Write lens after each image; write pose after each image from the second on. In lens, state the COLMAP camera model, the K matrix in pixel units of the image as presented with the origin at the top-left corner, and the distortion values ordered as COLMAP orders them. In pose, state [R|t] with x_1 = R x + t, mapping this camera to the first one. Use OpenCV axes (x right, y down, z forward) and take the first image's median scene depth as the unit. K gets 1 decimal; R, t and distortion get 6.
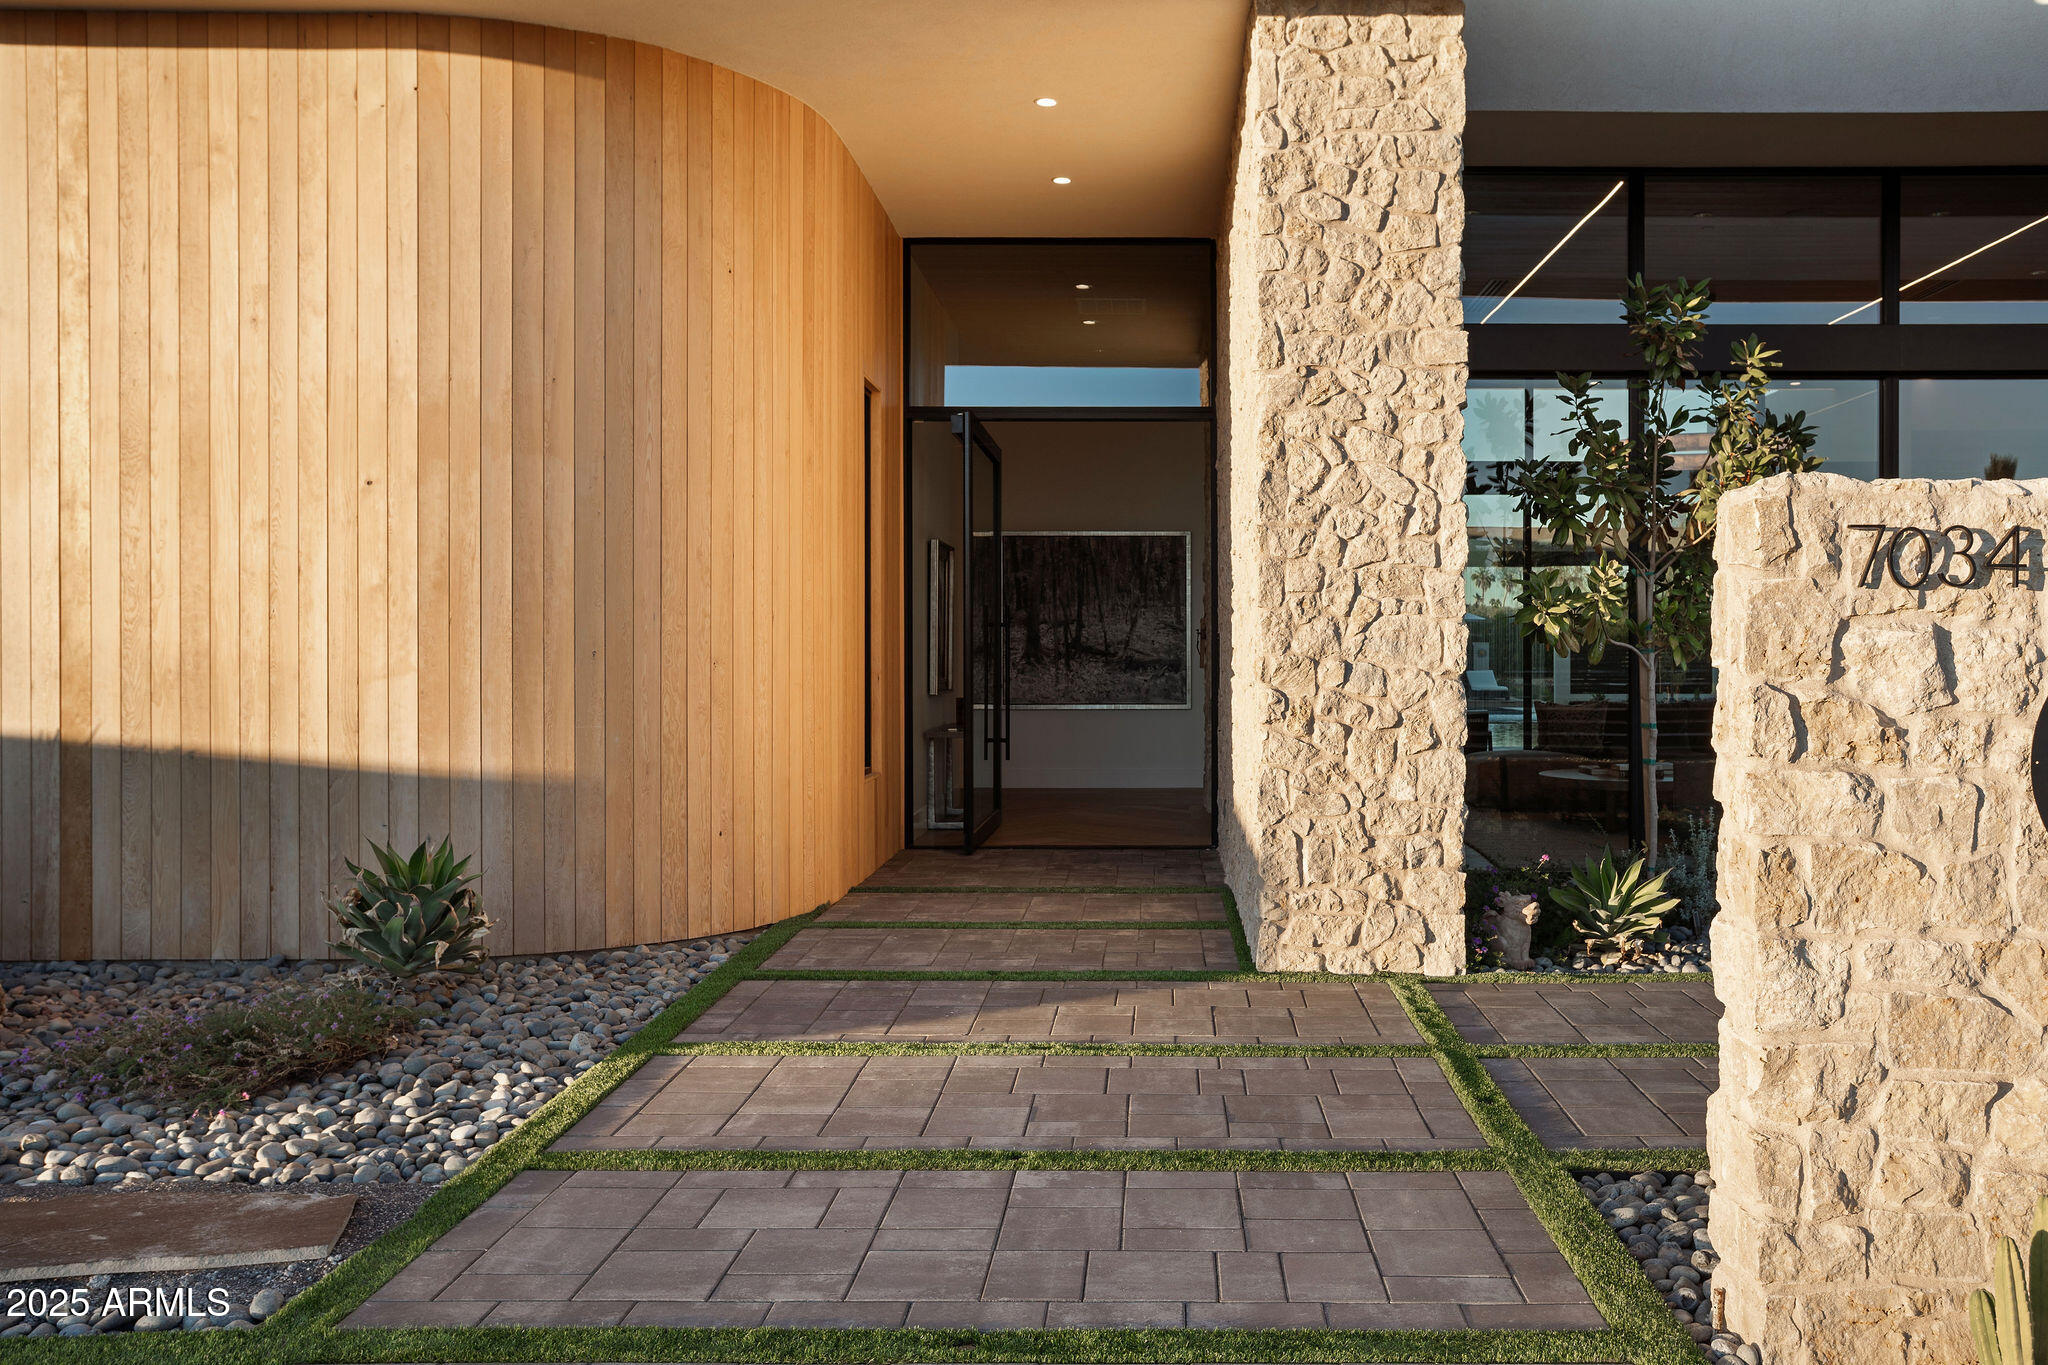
lens RADIAL K [[1538.4, 0, 1023.3], [0, 1538.4, 634.8], [0, 0, 1]] dist [0.044839, 0.002212]
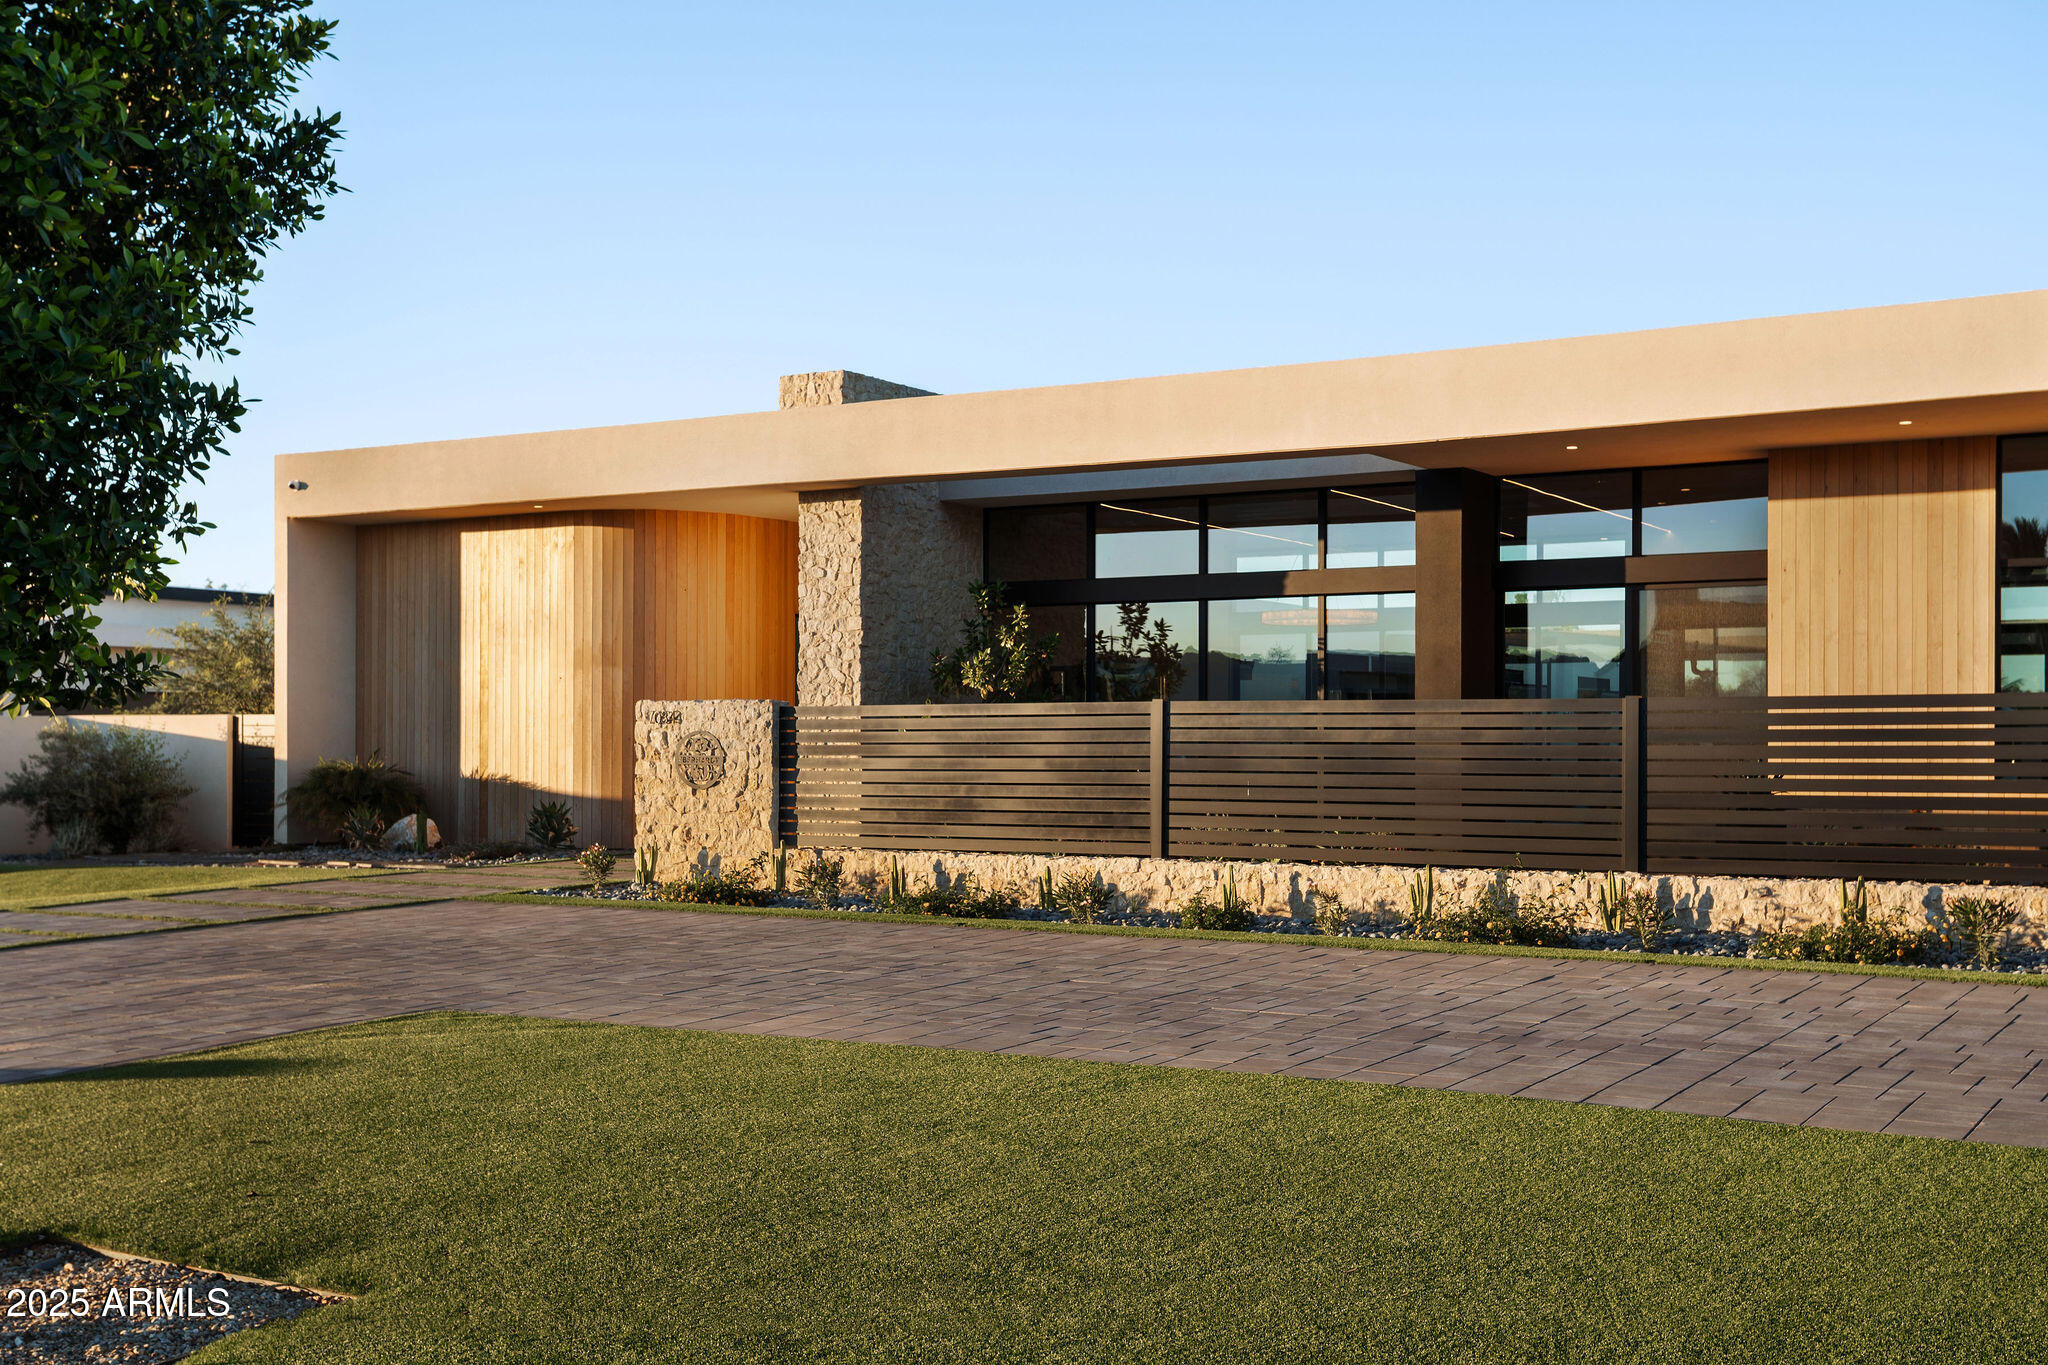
lens RADIAL K [[2247.5, 0, 1024.0], [0, 2247.5, 682.5], [0, 0, 1]] dist [0.031265, 0.032976]
pose [[0.854989, -0.012057, -0.518505, 2.393479], [0.000970, 0.999765, -0.021647, -0.001845], [0.518645, 0.018005, 0.854800, -2.033189]]
